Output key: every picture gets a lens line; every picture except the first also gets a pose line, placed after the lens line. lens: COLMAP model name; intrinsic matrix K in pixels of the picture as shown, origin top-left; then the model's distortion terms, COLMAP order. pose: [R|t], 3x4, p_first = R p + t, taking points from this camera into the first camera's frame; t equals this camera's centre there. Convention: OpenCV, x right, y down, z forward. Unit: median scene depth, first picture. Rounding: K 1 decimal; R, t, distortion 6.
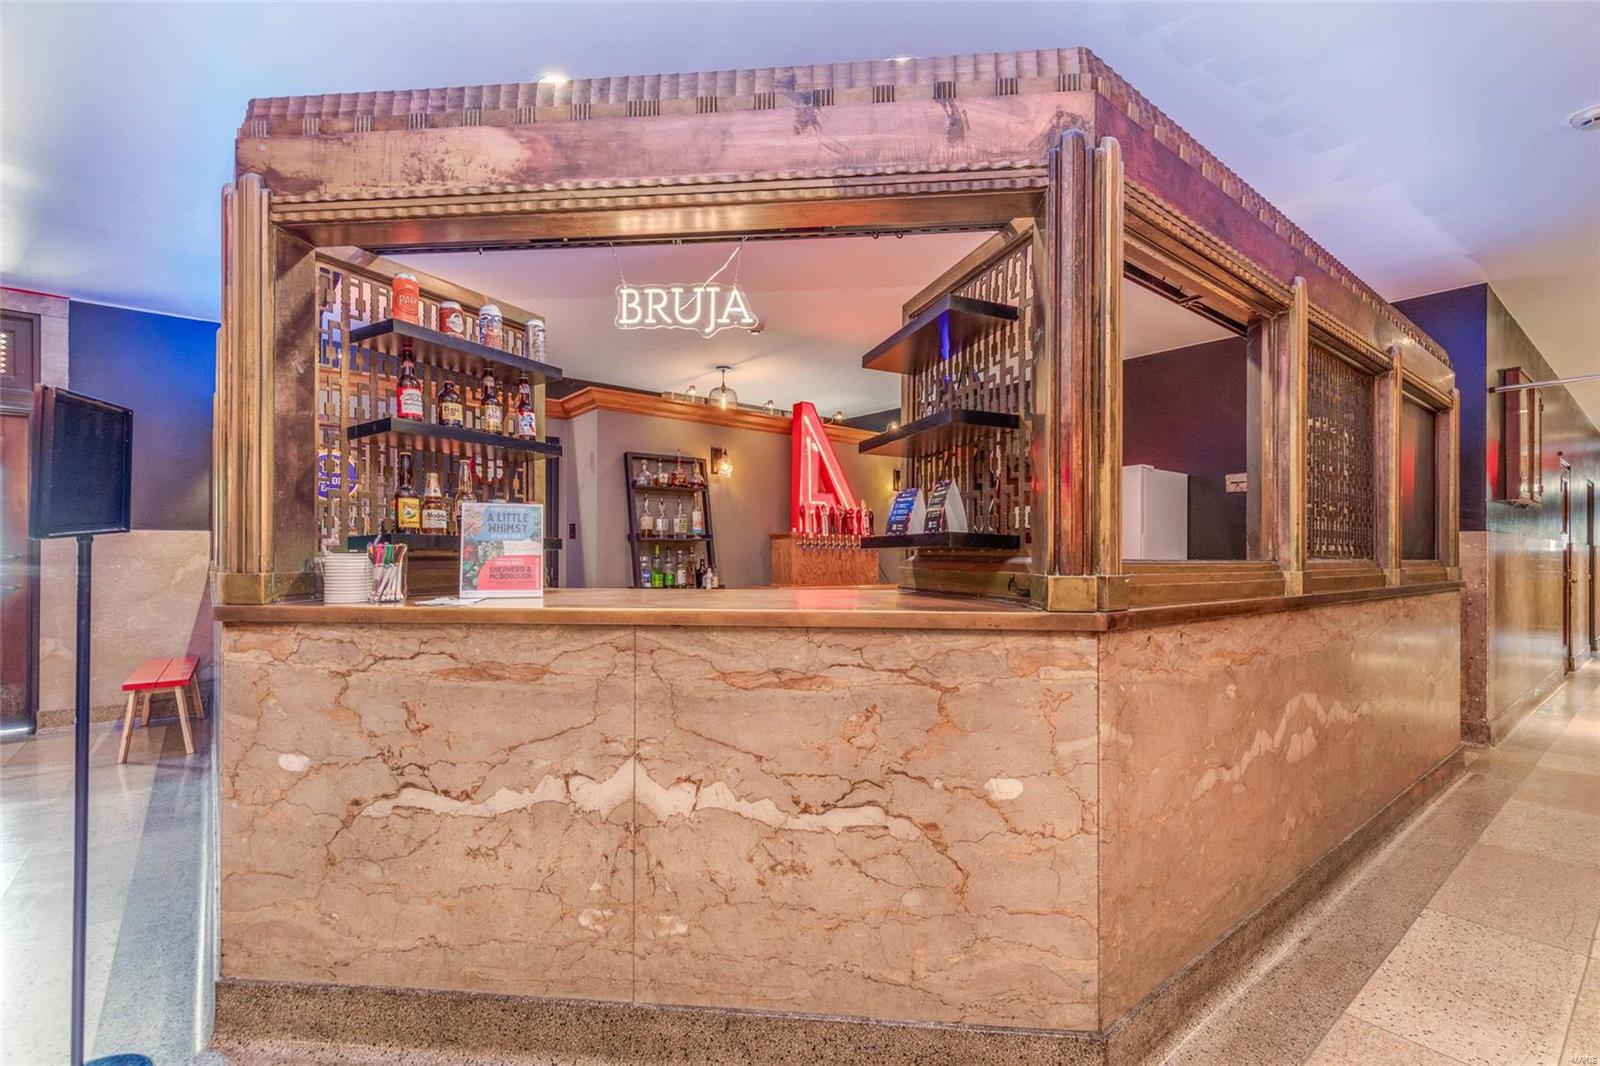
lens RADIAL K [[739.8, 0, 804.0], [0, 739.8, 543.3], [0, 0, 1]] dist [0.005180, 0.000515]
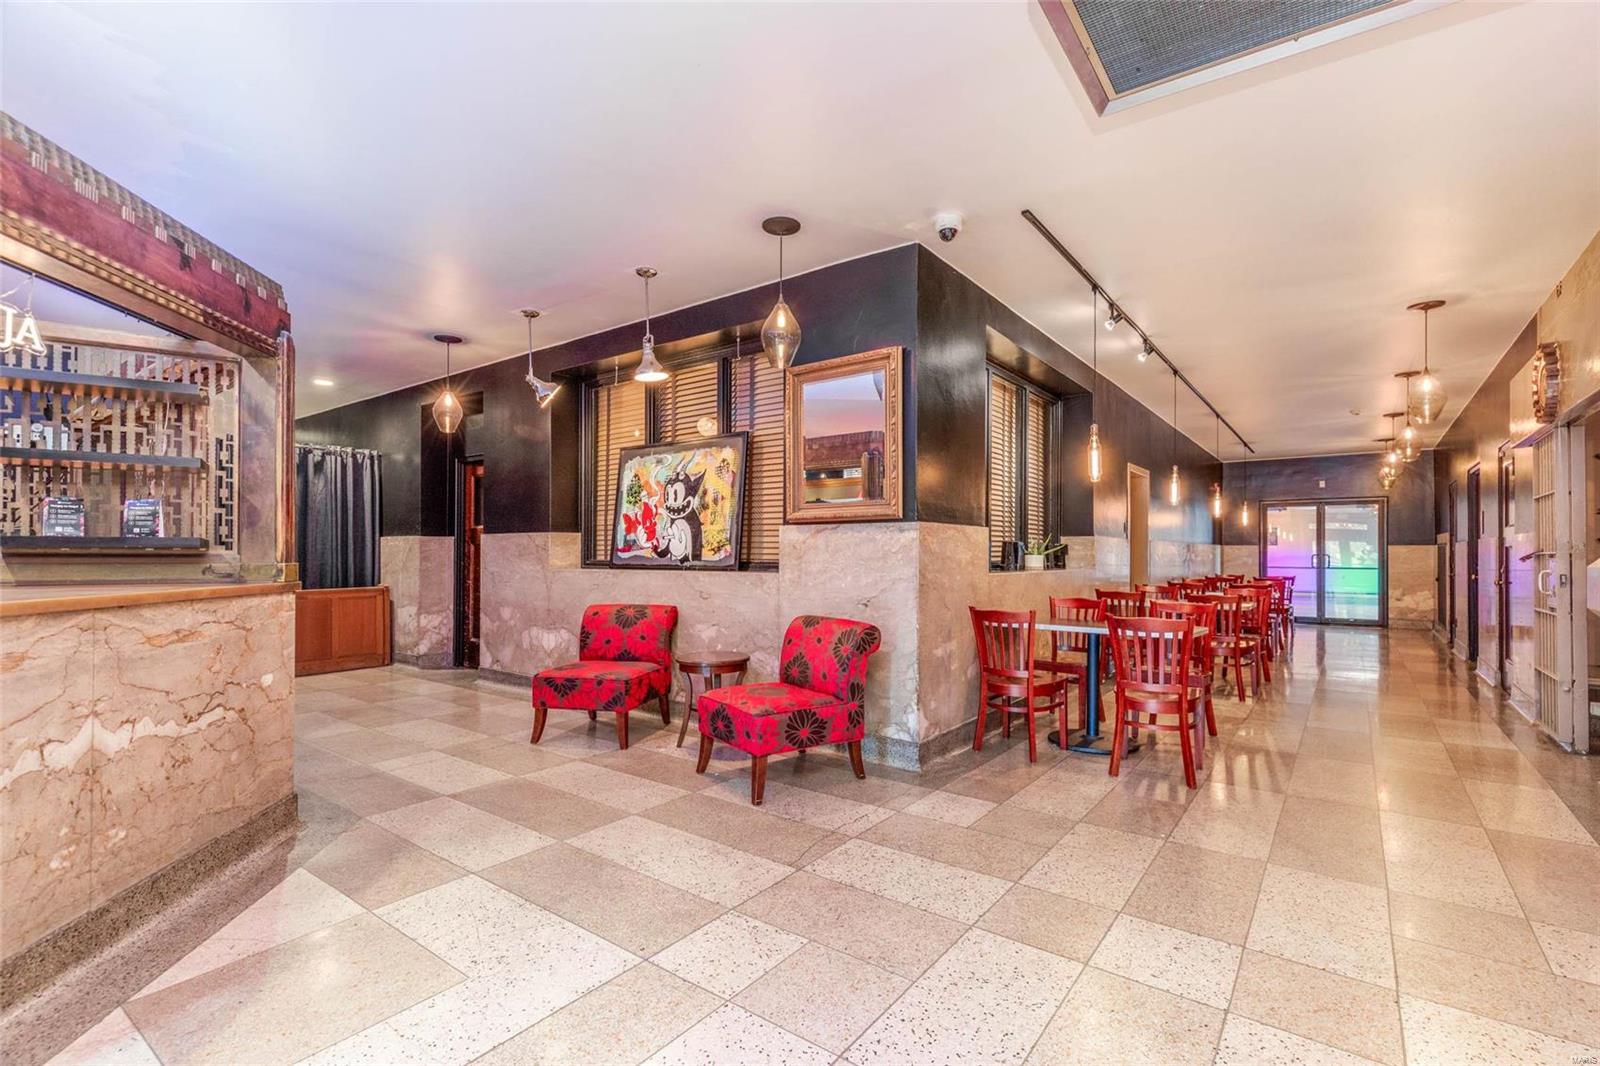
lens RADIAL K [[739.8, 0, 802.8], [0, 739.8, 543.3], [0, 0, 1]] dist [0.005180, 0.000515]
pose [[-0.225027, 0.011179, 0.974288, -1.730980], [-0.014726, 0.999781, -0.014873, 0.001154], [-0.974241, -0.017694, -0.224813, 0.120693]]
